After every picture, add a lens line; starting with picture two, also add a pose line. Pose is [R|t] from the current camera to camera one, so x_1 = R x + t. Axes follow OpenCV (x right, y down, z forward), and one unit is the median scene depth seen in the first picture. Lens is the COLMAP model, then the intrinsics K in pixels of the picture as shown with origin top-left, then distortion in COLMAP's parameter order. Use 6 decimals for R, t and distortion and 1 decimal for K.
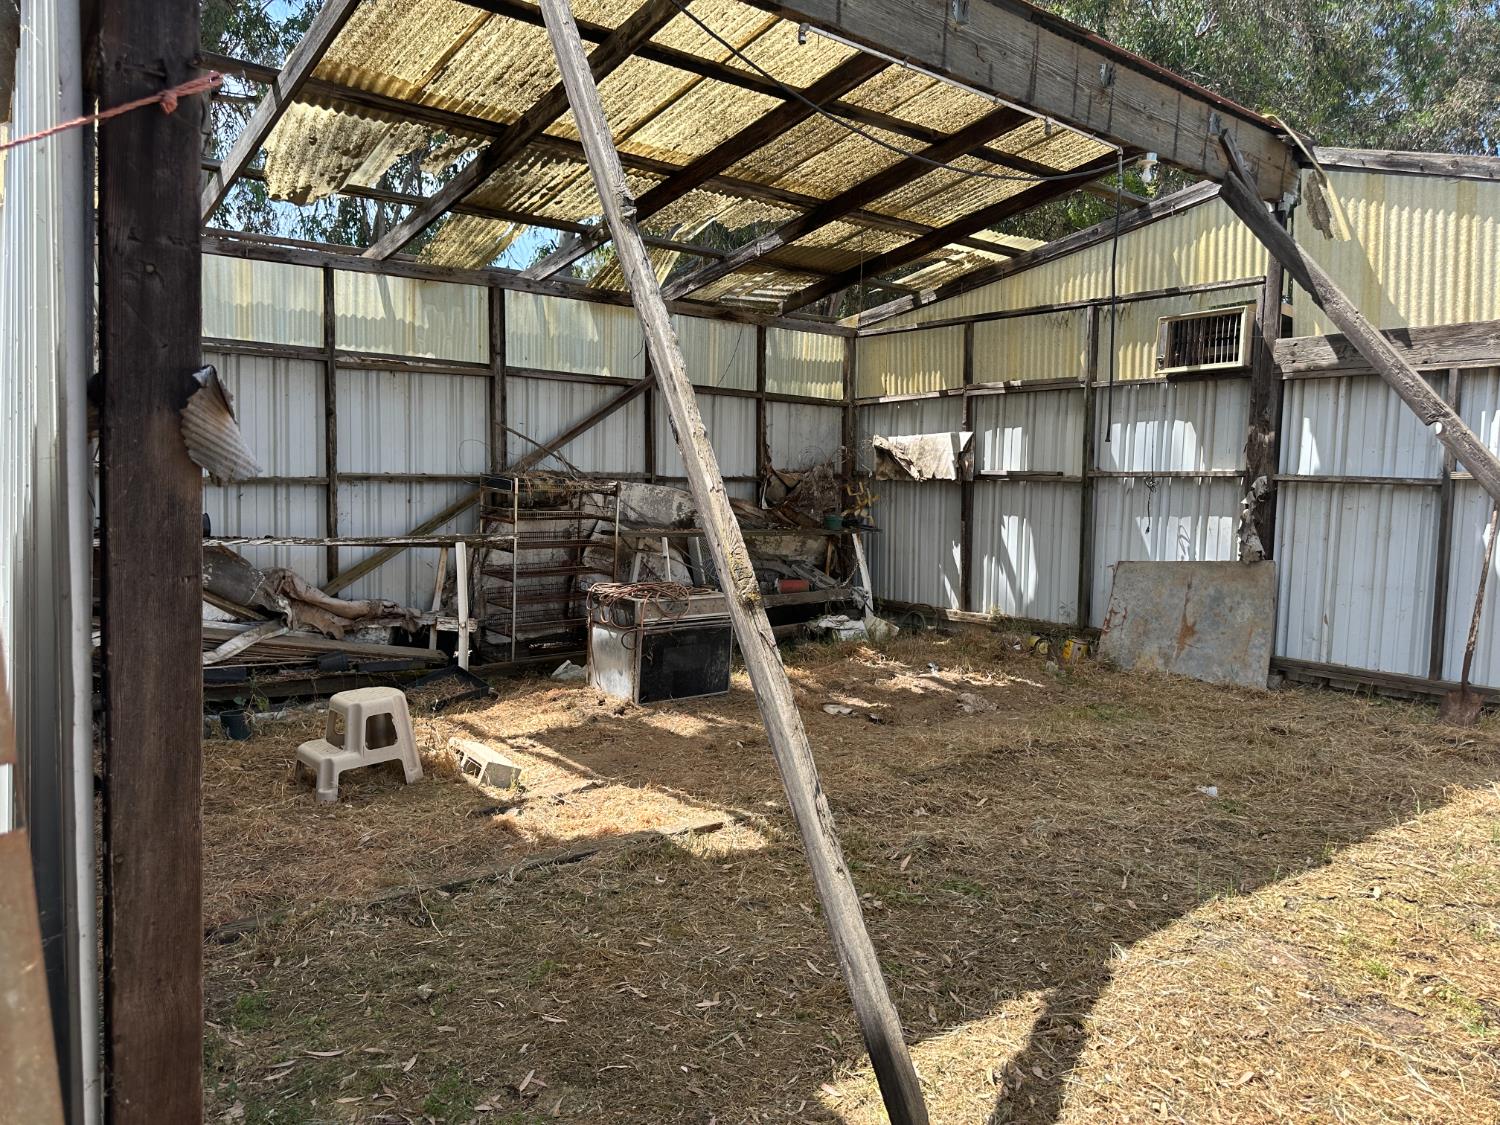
lens RADIAL K [[1053.2, 0, 757.1], [0, 1053.2, 556.9], [0, 0, 1]] dist [0.056692, -0.067535]
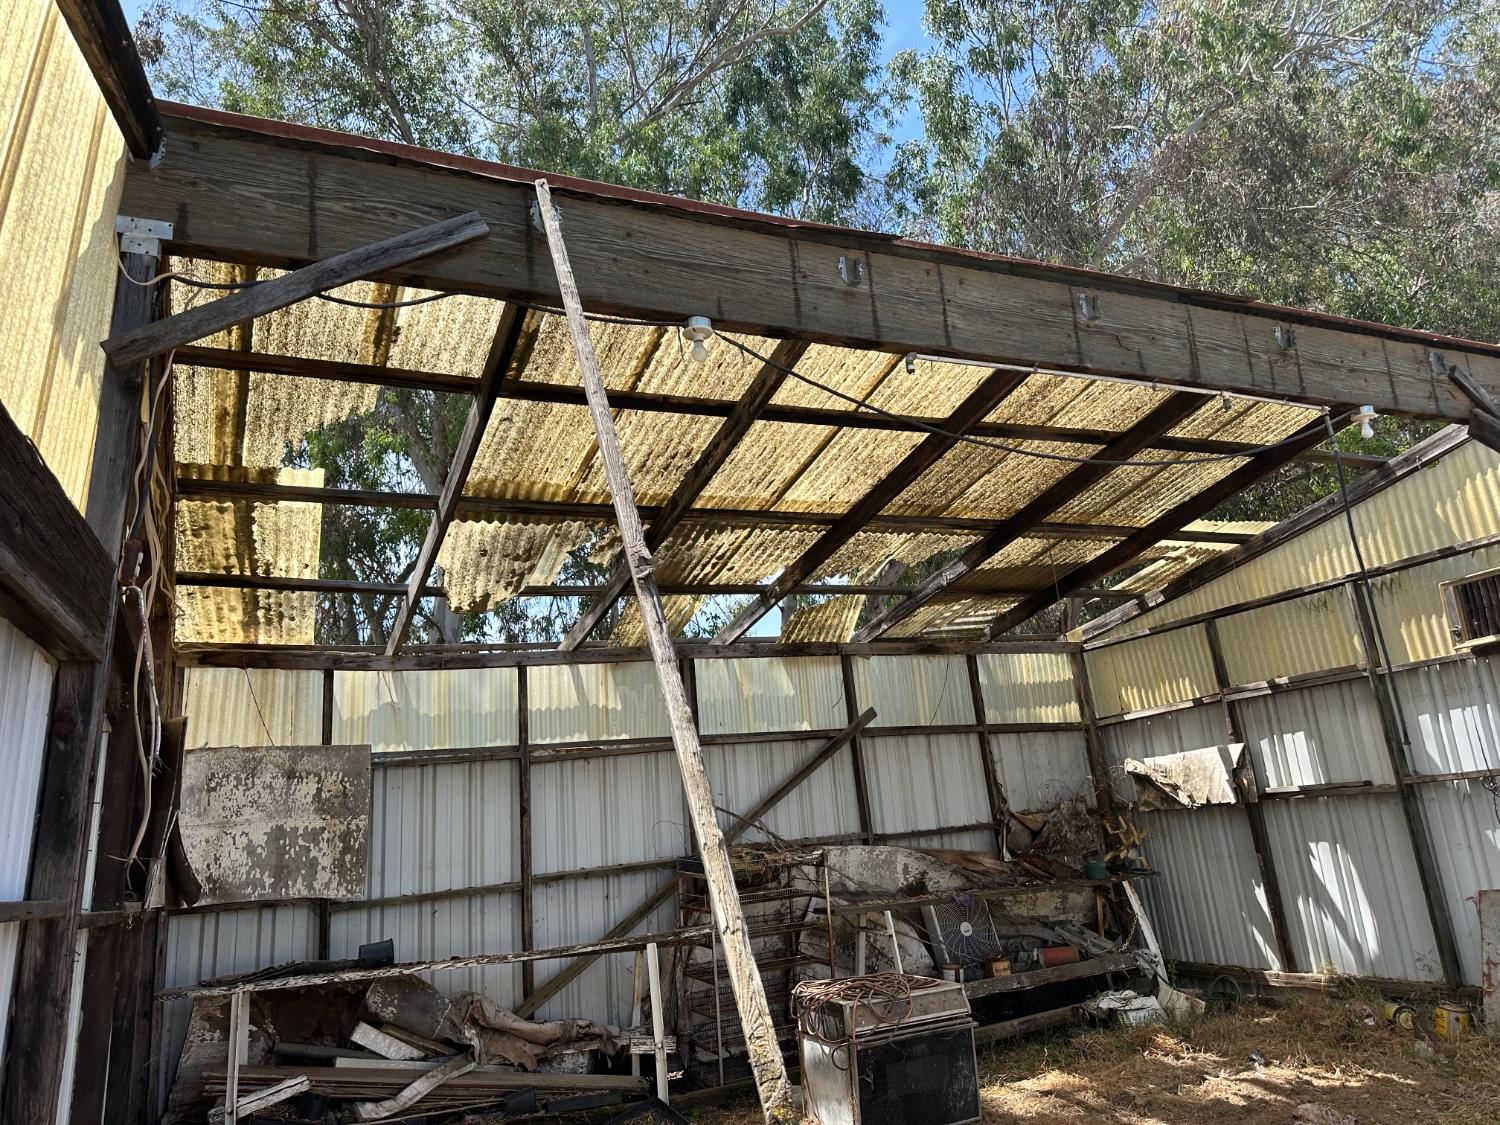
lens RADIAL K [[1053.2, 0, 753.1], [0, 1053.2, 544.5], [0, 0, 1]] dist [0.056692, -0.067535]
pose [[0.960469, -0.165961, -0.223507, 0.056004], [0.085327, 0.939728, -0.331105, -0.025088], [0.264986, 0.298945, 0.916741, 0.089469]]
